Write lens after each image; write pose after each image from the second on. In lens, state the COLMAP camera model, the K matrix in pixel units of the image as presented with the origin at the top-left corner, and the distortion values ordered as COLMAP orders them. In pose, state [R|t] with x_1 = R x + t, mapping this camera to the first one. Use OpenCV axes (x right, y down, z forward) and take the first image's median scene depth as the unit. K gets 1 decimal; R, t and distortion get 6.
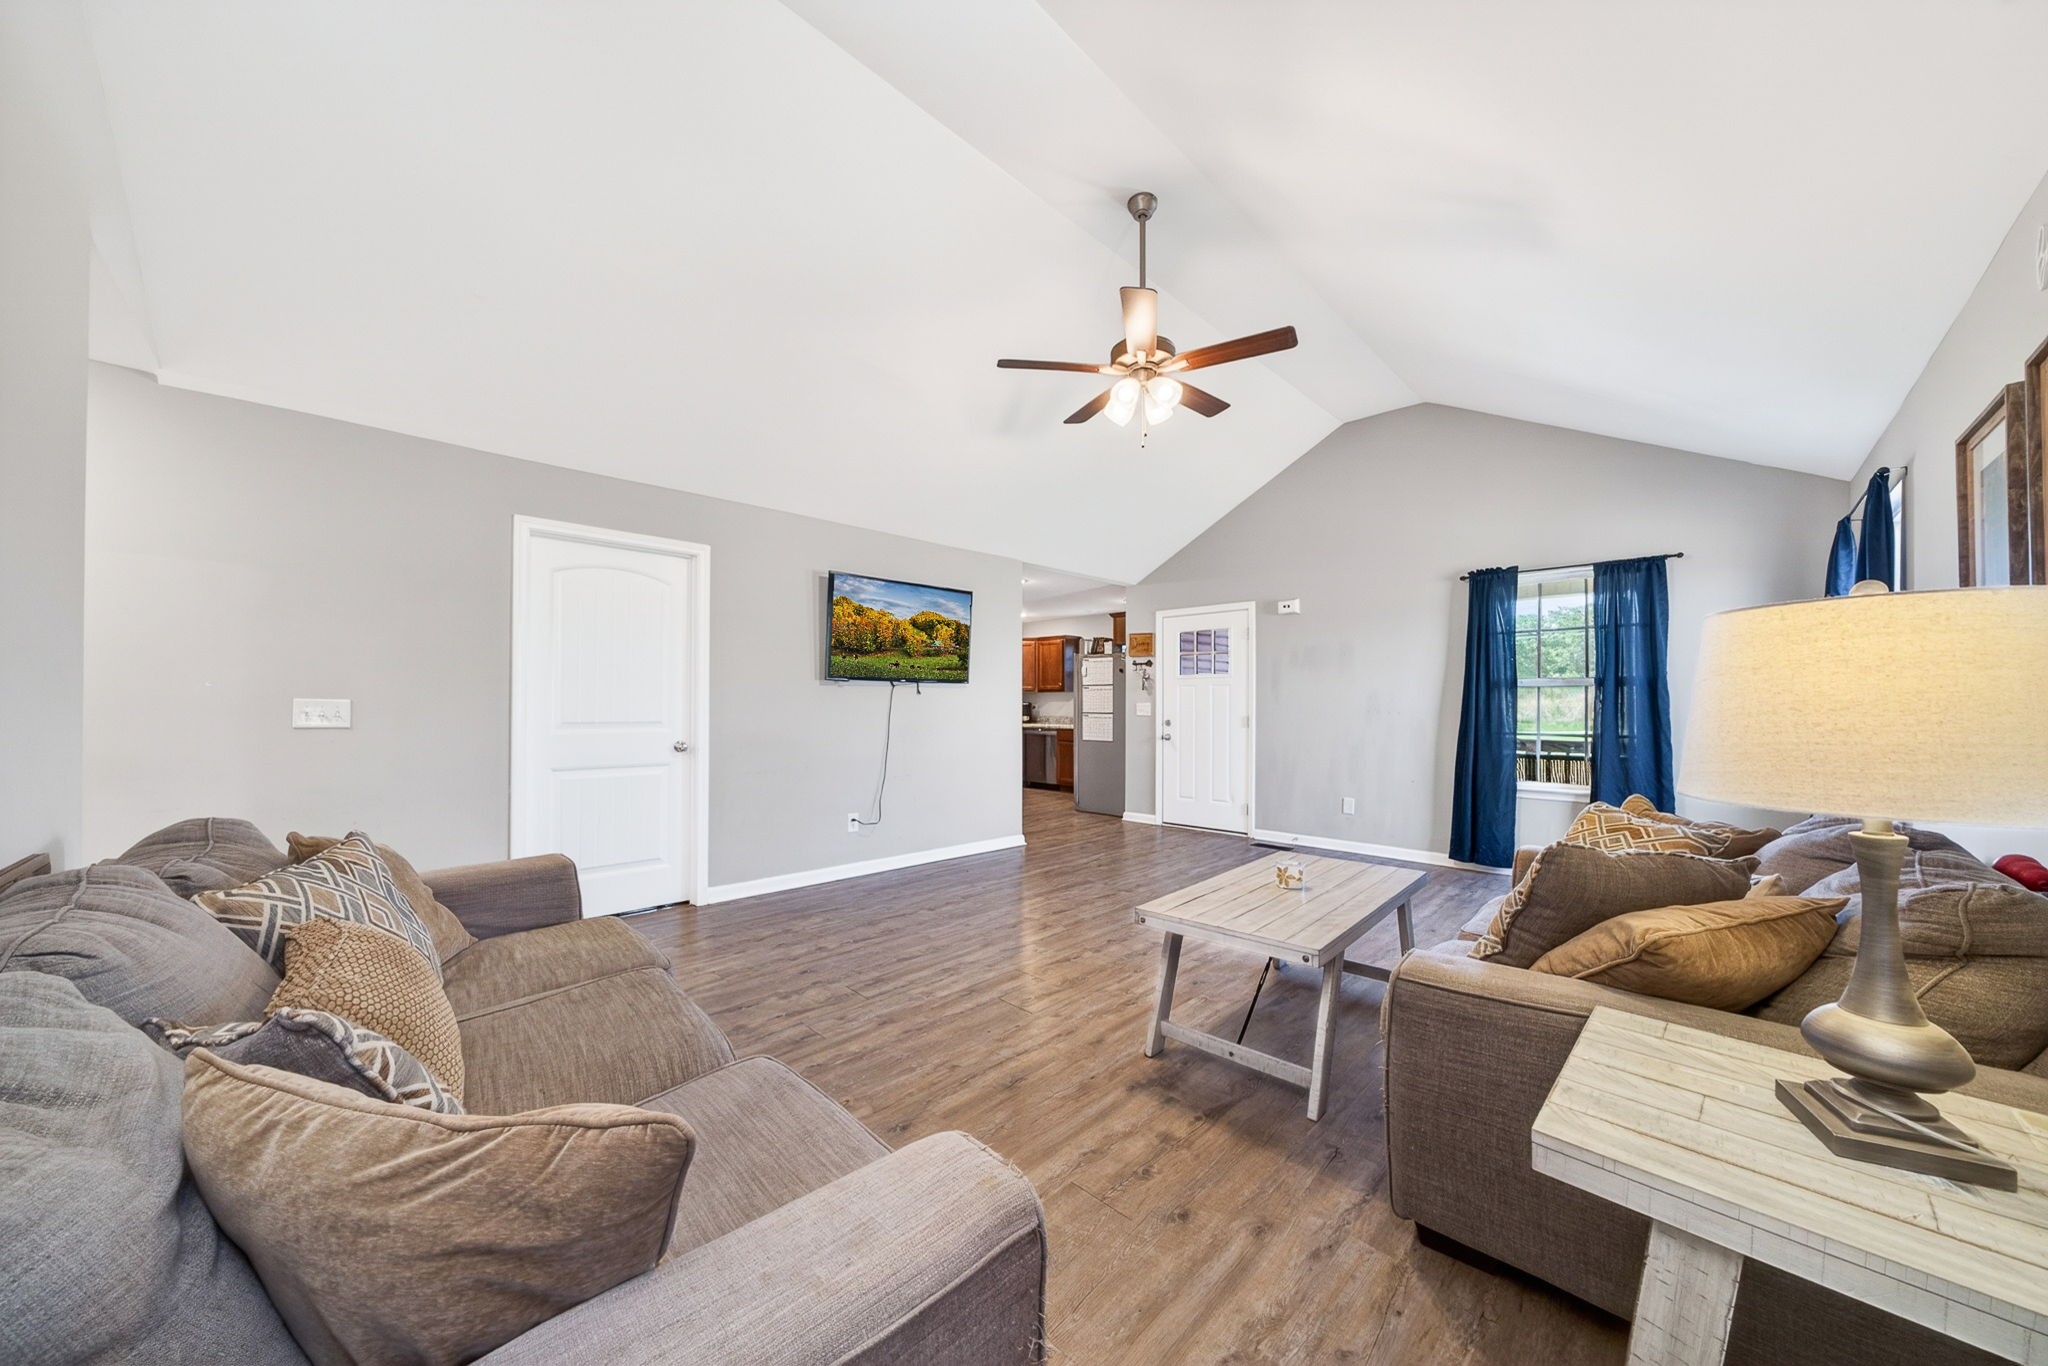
lens RADIAL K [[818.0, 0, 1025.2], [0, 818.0, 704.8], [0, 0, 1]] dist [-0.000550, -0.000004]
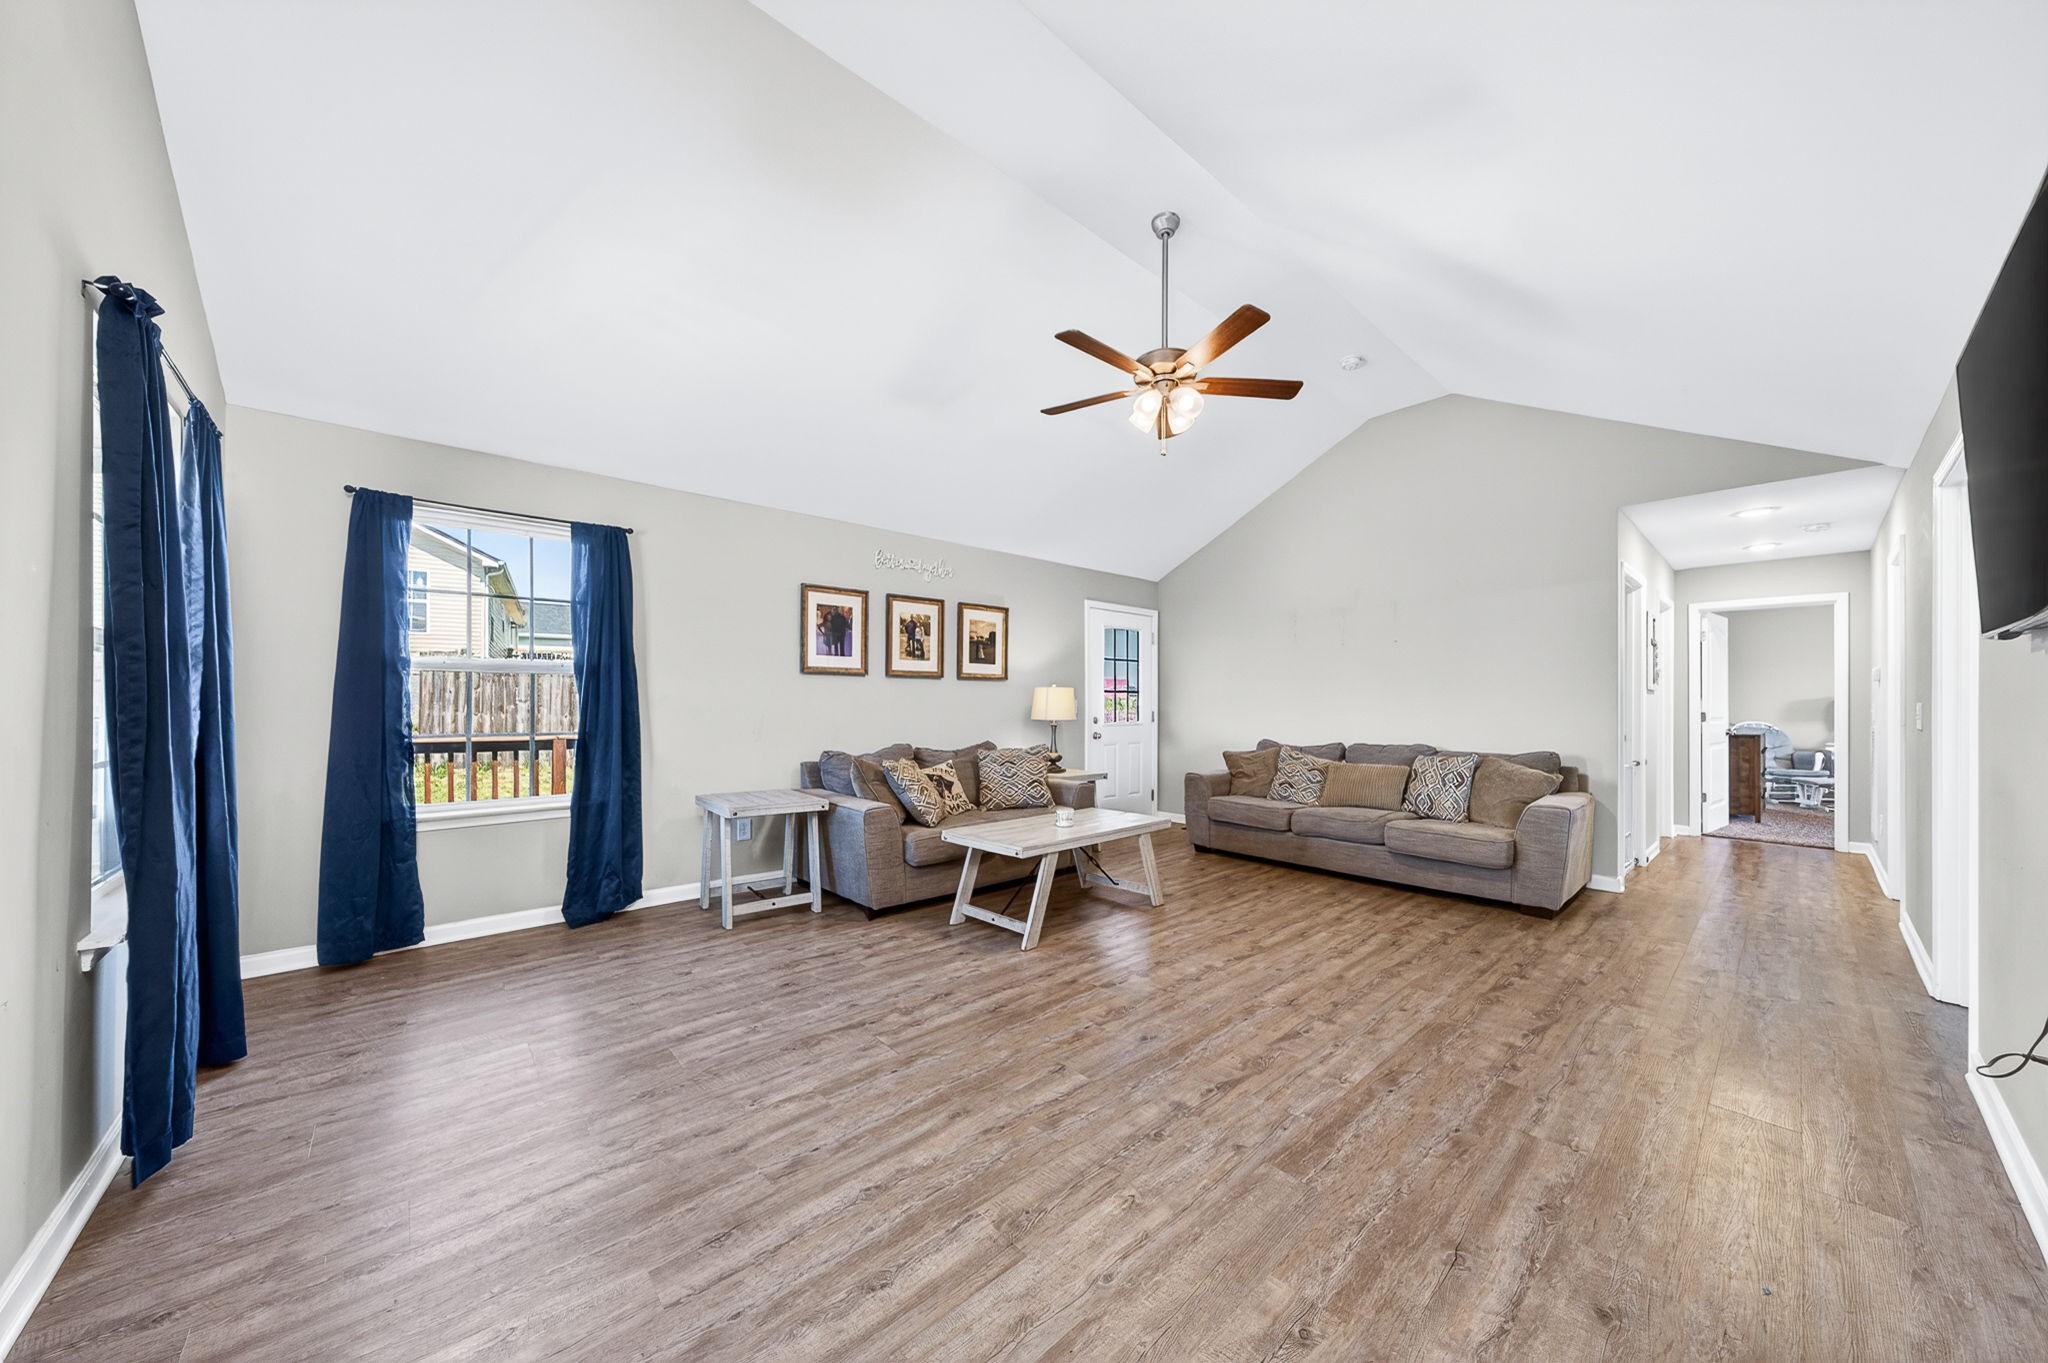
lens RADIAL K [[818.0, 0, 1025.2], [0, 818.0, 703.3], [0, 0, 1]] dist [-0.000550, -0.000004]
pose [[-0.998914, 0.001443, 0.046579, 0.267069], [0.001125, 0.999976, -0.006855, 0.004933], [-0.046588, -0.006796, -0.998891, 2.039986]]
